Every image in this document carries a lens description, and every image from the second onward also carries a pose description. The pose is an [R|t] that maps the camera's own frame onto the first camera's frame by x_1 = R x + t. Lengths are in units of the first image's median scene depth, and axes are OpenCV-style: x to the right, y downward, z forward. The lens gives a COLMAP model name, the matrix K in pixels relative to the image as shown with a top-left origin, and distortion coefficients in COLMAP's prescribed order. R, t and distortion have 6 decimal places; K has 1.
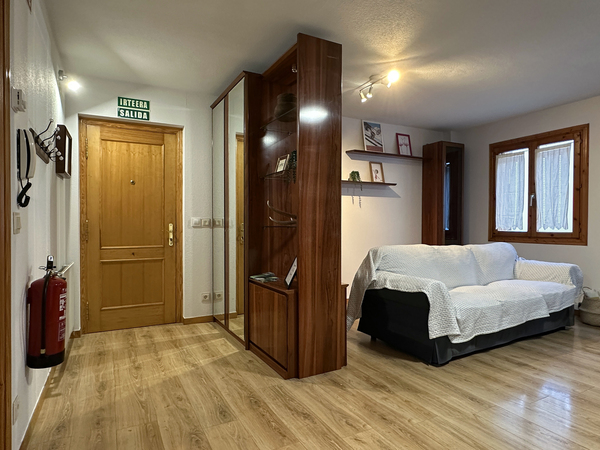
lens RADIAL K [[351.9, 0, 292.8], [0, 351.9, 223.2], [0, 0, 1]] dist [0.002657, 0.001560]
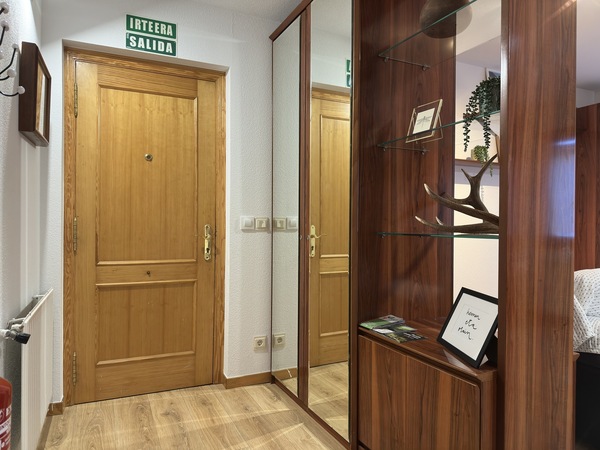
lens RADIAL K [[436.1, 0, 300.0], [0, 436.1, 225.0], [0, 0, 1]] dist [0.084121, -0.108828]
pose [[0.997768, 0.012633, -0.065573, -0.142688], [-0.012253, 0.999906, 0.006191, -0.005554], [0.065645, -0.005374, 0.997829, 0.254722]]
